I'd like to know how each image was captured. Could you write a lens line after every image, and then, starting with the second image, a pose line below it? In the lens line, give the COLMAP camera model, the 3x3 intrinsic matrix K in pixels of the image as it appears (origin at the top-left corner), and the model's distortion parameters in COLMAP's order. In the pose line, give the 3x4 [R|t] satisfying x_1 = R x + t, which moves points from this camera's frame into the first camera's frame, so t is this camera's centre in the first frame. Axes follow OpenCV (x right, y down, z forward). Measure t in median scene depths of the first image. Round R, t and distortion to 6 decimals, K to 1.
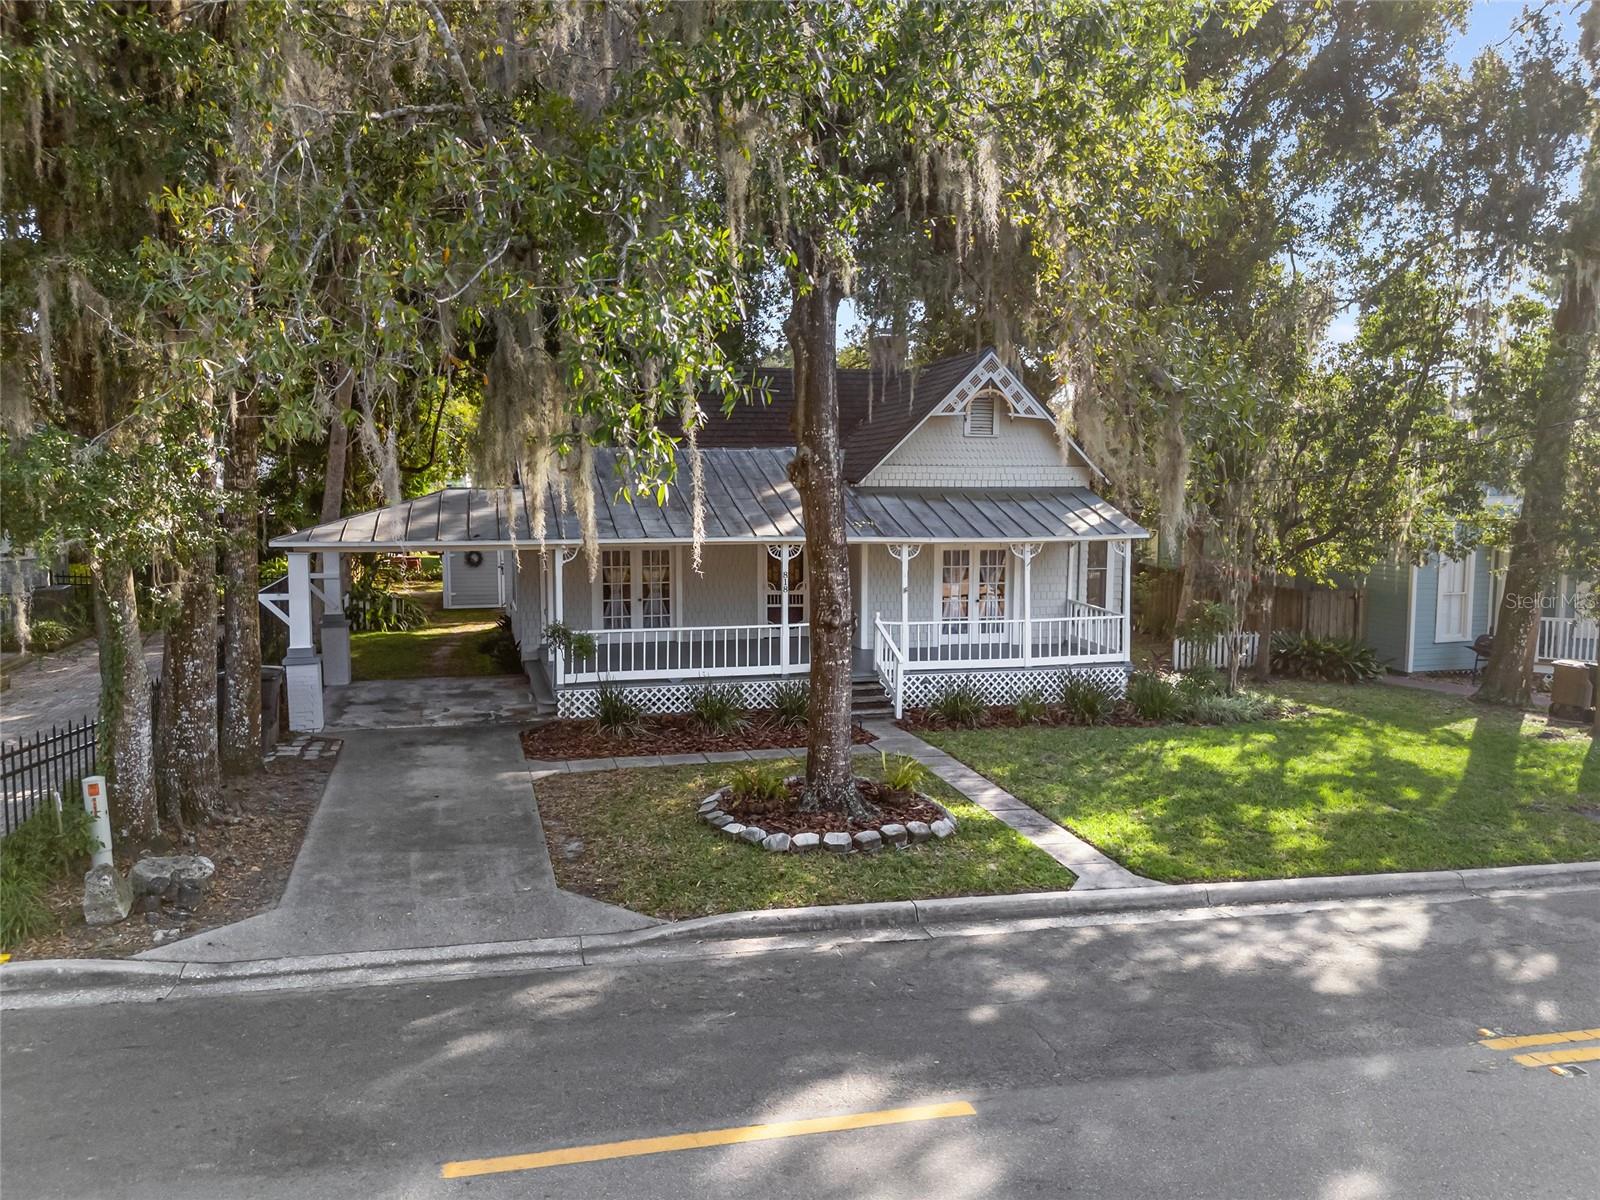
lens RADIAL K [[1189.5, 0, 800.0], [0, 1189.5, 600.0], [0, 0, 1]] dist [0.062239, -0.062870]
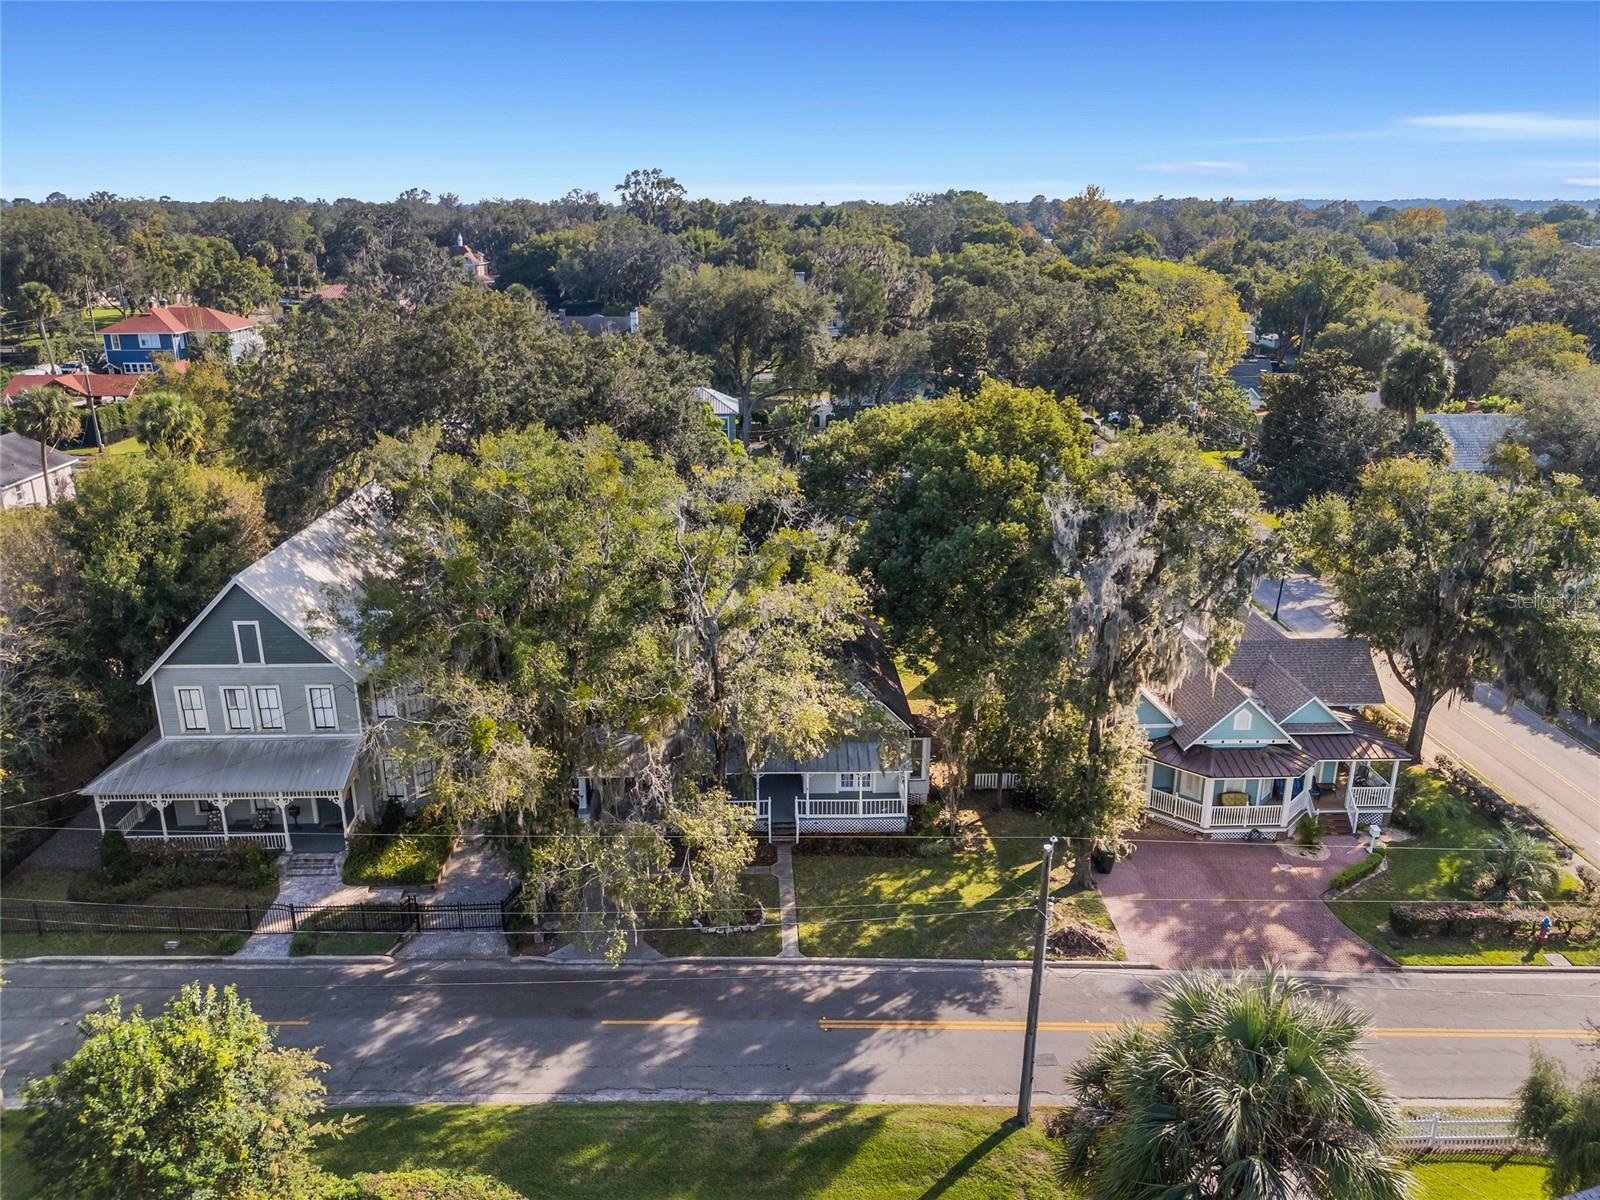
lens RADIAL K [[1189.5, 0, 800.0], [0, 1189.5, 600.0], [0, 0, 1]] dist [0.062239, -0.062870]
pose [[0.973449, 0.072096, -0.217255, 0.926791], [-0.022810, 0.974933, 0.221327, -1.496641], [0.227766, -0.210495, 0.950692, -2.049636]]
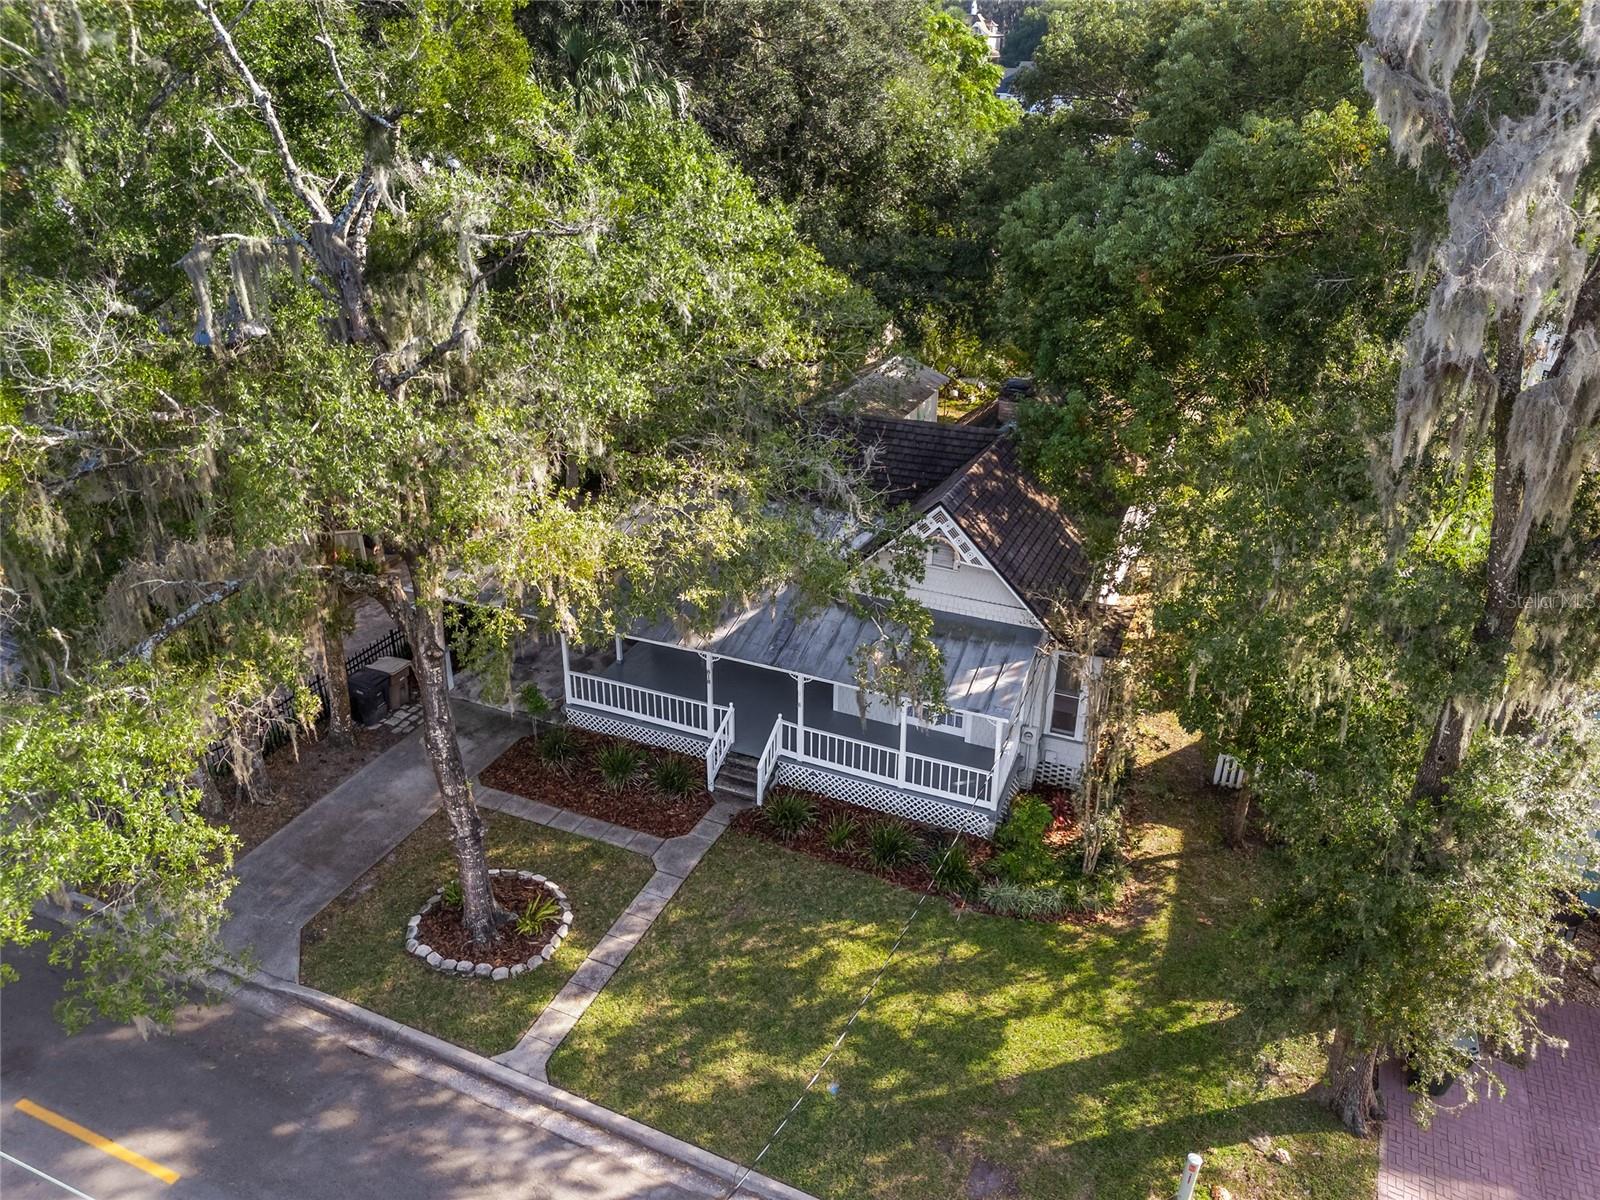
lens RADIAL K [[1189.5, 0, 800.0], [0, 1189.5, 600.0], [0, 0, 1]] dist [0.062239, -0.062870]
pose [[0.773992, 0.277395, -0.569200, 1.189505], [-0.067039, 0.929780, 0.361961, -0.868936], [0.629637, -0.241996, 0.738238, 0.193600]]
